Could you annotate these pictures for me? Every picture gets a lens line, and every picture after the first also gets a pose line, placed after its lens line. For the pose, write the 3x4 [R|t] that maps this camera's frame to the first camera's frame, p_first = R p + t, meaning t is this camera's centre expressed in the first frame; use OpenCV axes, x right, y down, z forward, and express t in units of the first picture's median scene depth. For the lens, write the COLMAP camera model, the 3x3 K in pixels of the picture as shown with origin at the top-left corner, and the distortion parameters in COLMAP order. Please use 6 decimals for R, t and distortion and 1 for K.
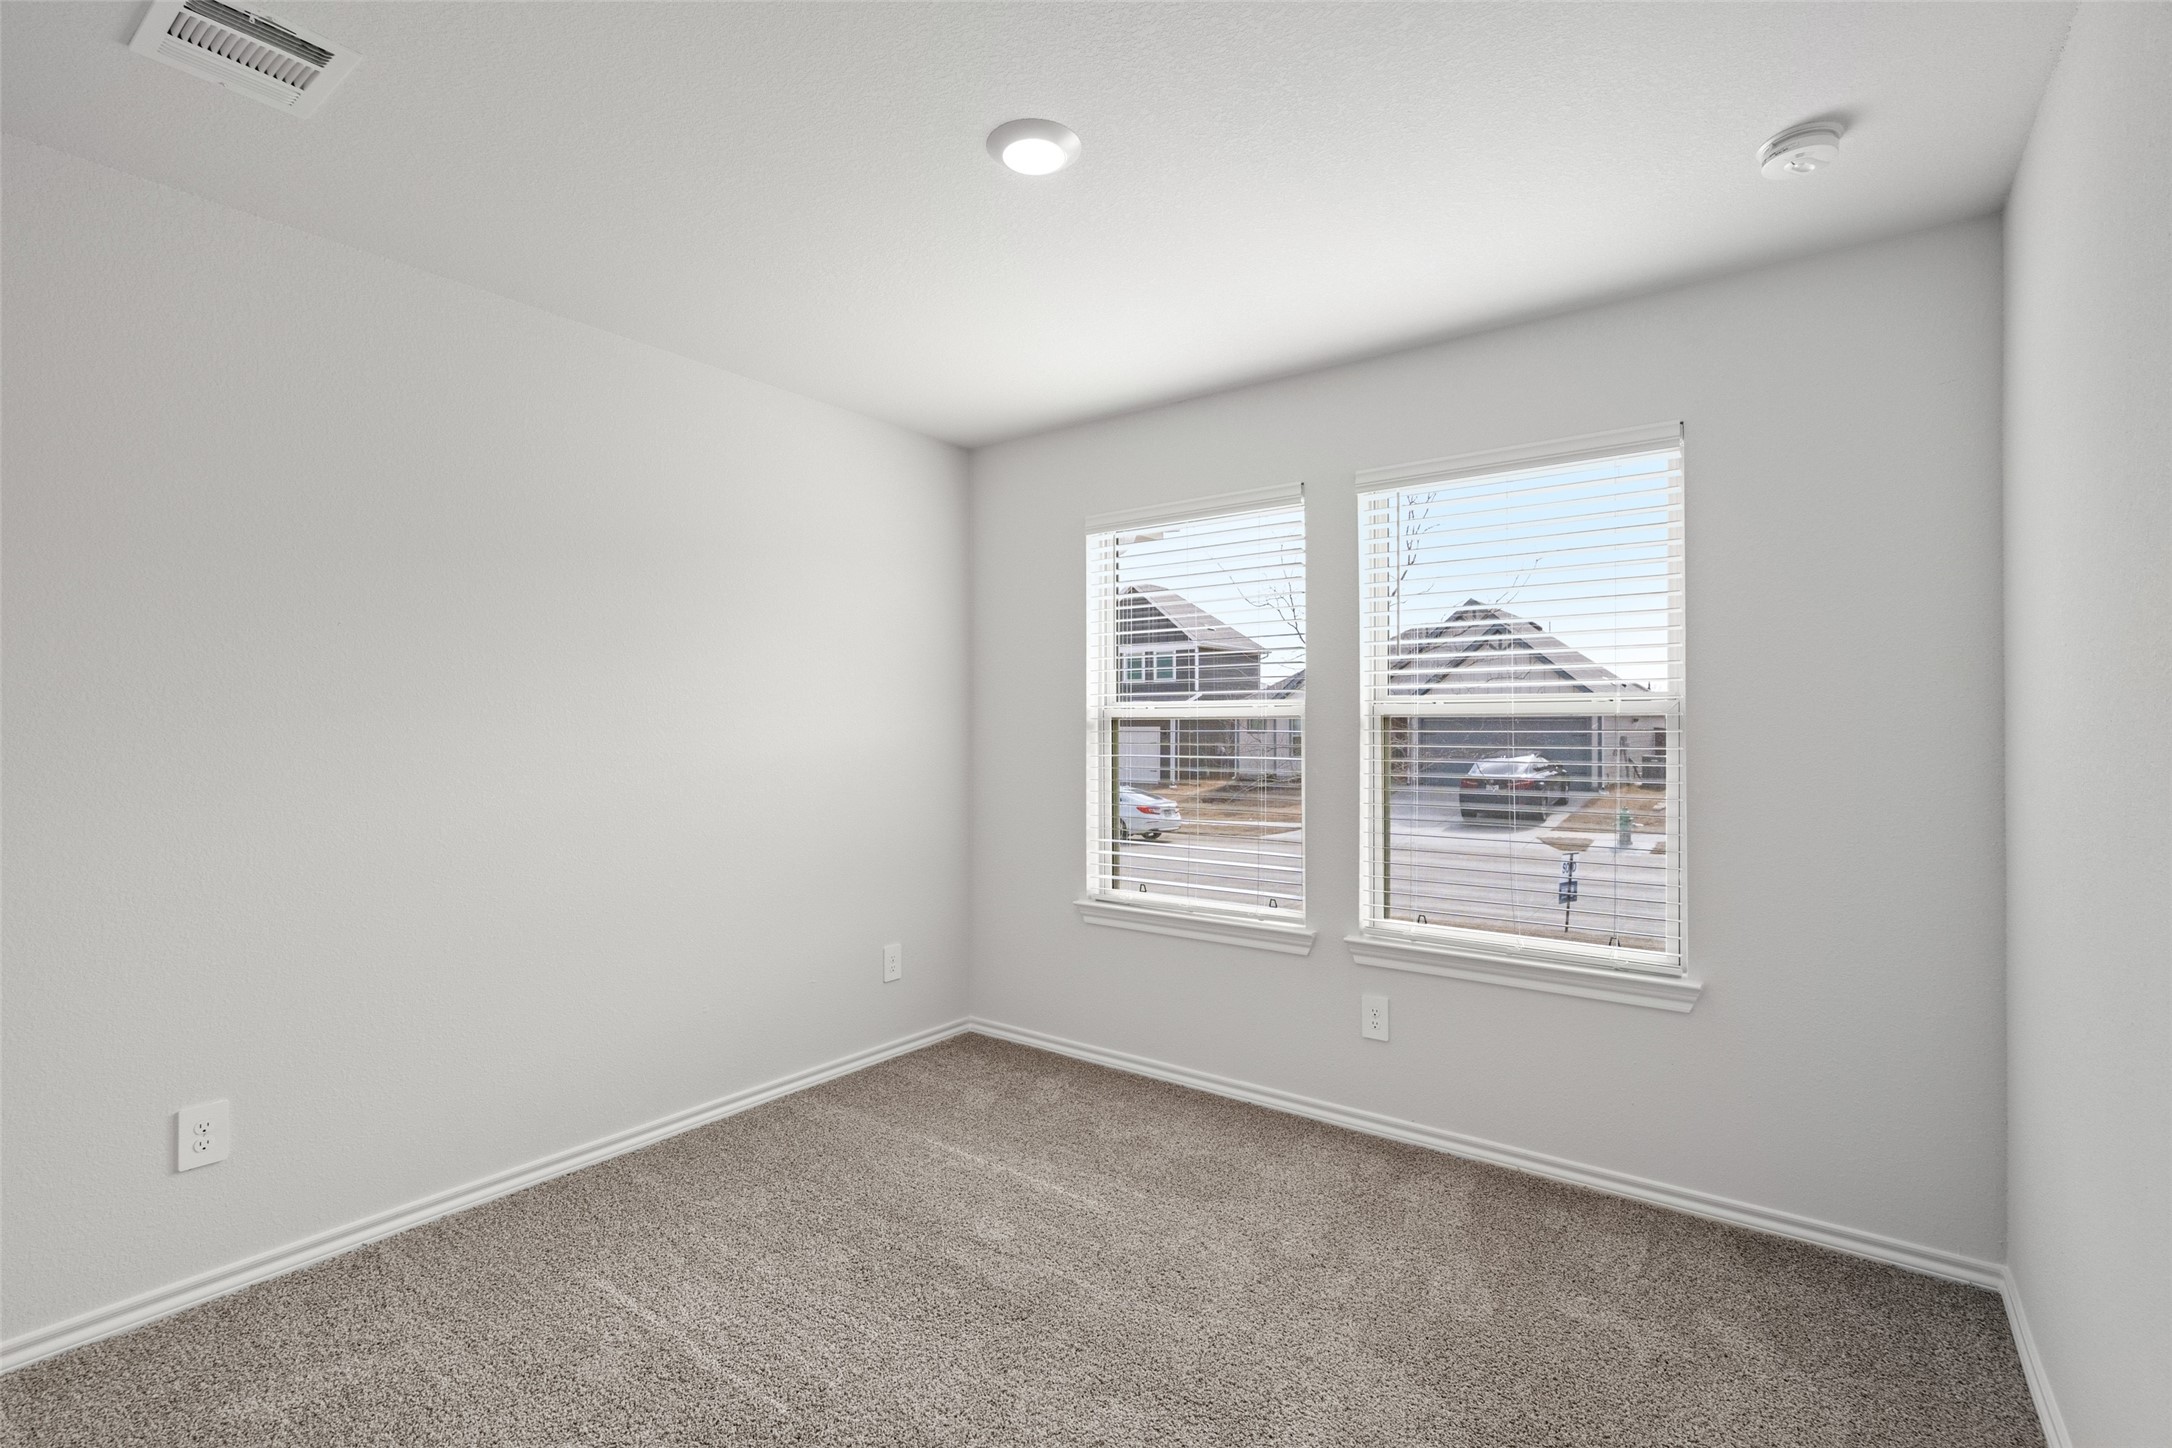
lens RADIAL K [[987.7, 0, 1081.6], [0, 987.7, 725.7], [0, 0, 1]] dist [-0.007133, 0.001826]
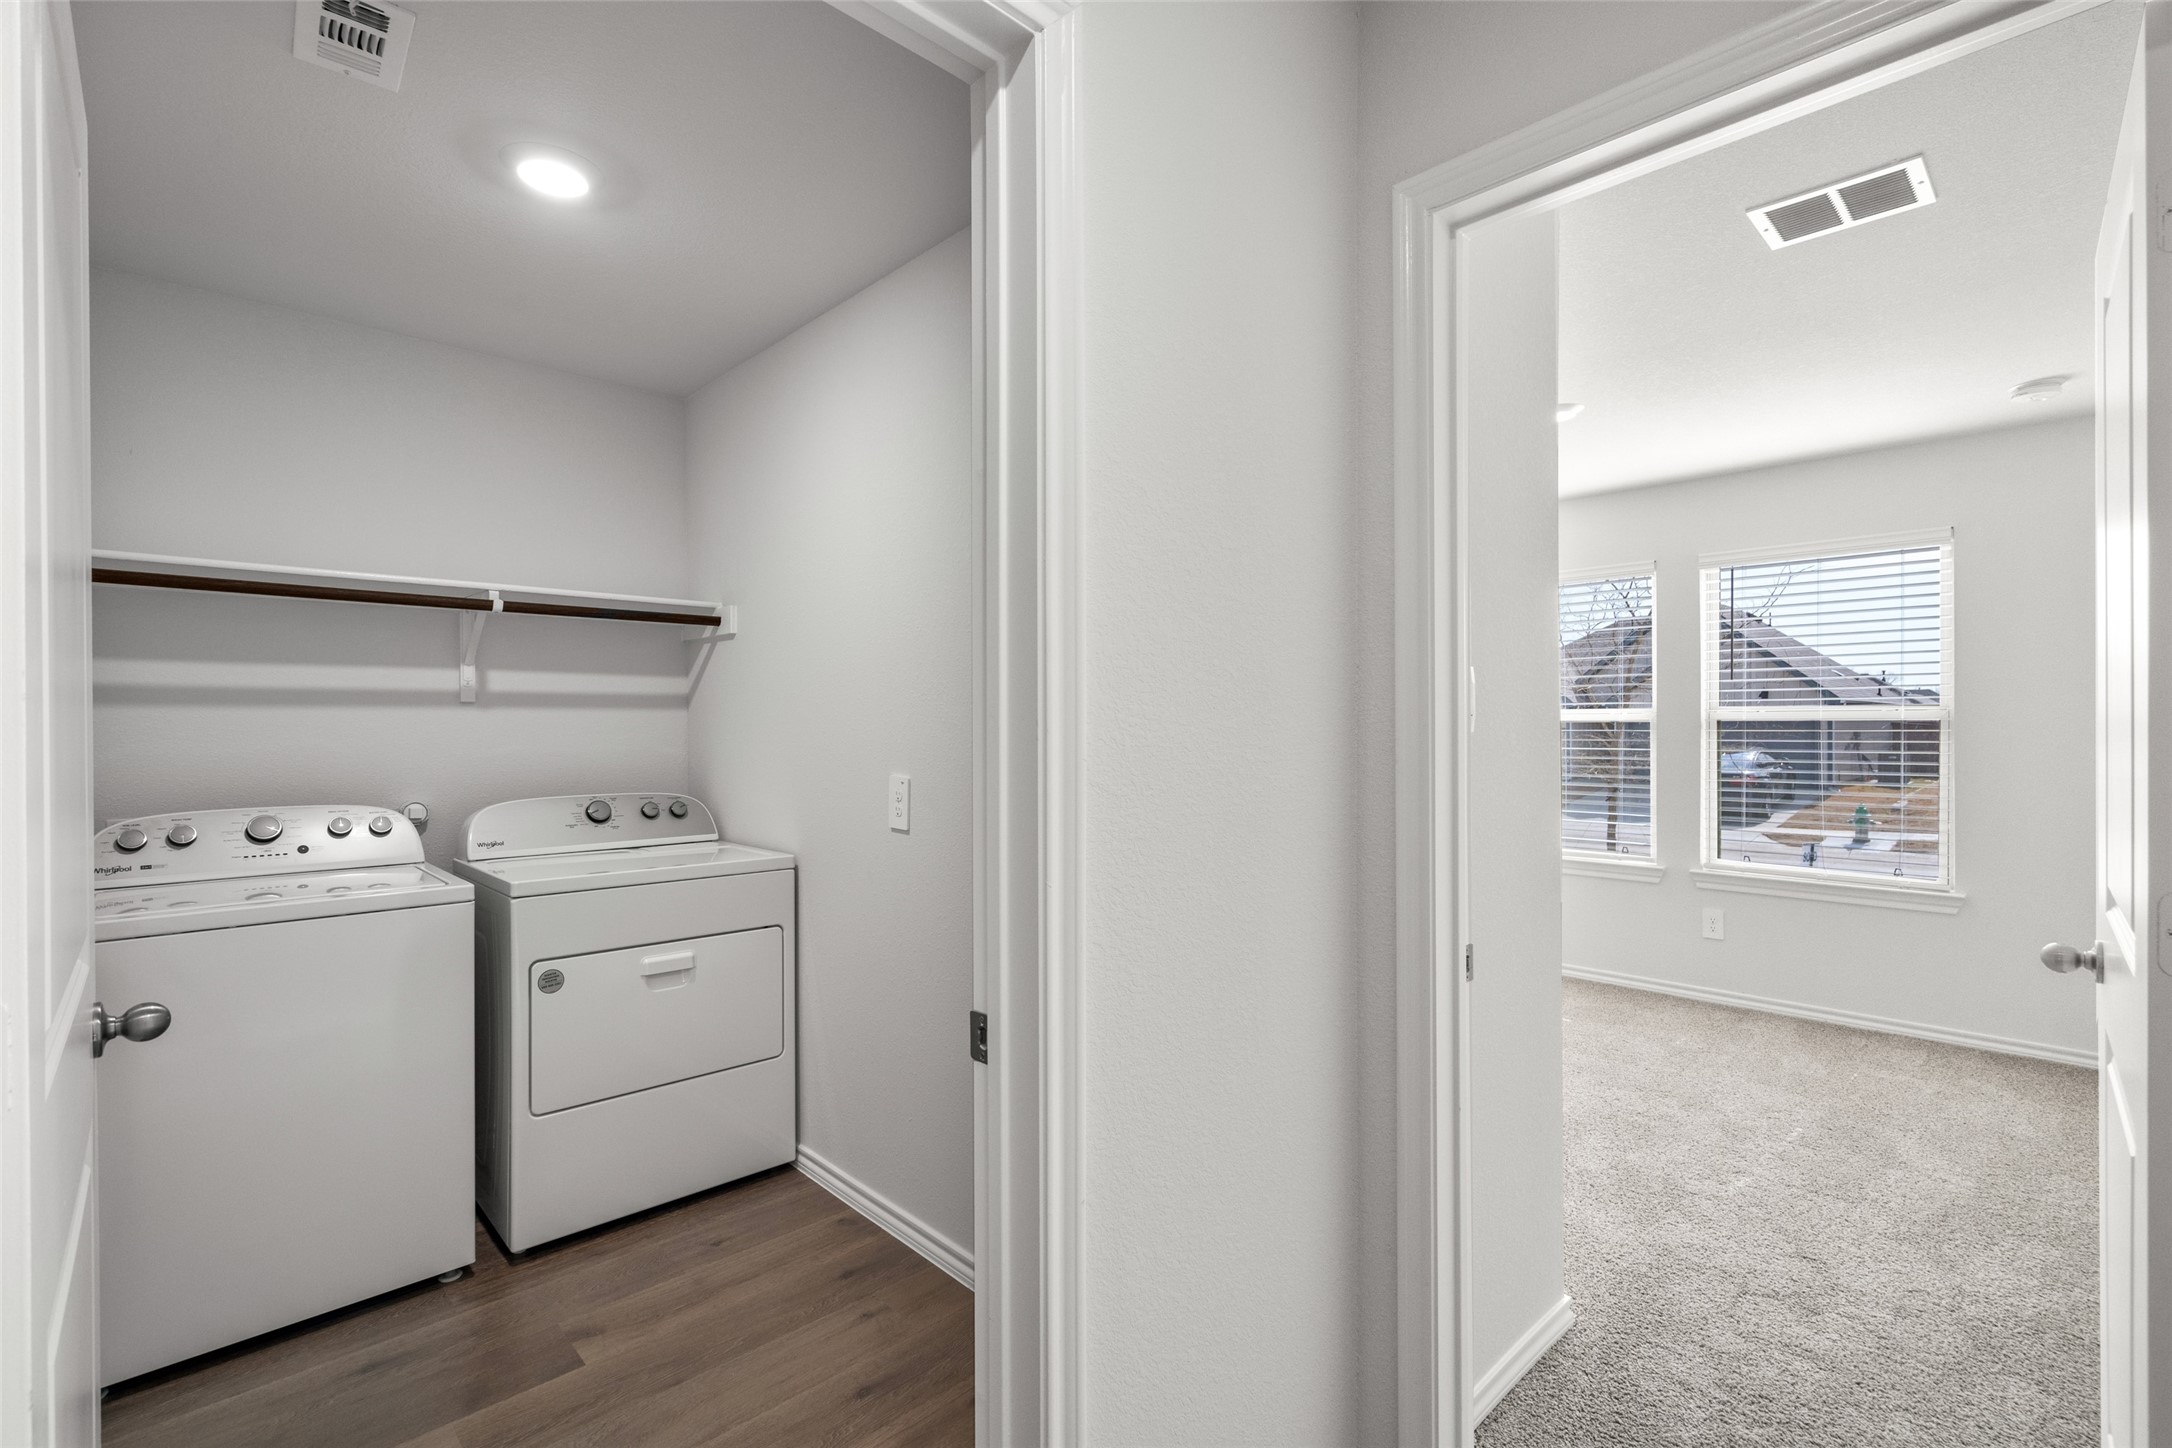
lens RADIAL K [[987.7, 0, 1067.8], [0, 987.7, 737.0], [0, 0, 1]] dist [-0.007133, 0.001826]
pose [[0.986049, -0.003596, -0.166416, -0.404098], [0.005793, 0.999902, 0.012719, -0.009085], [0.166354, -0.013506, 0.985974, -0.605641]]
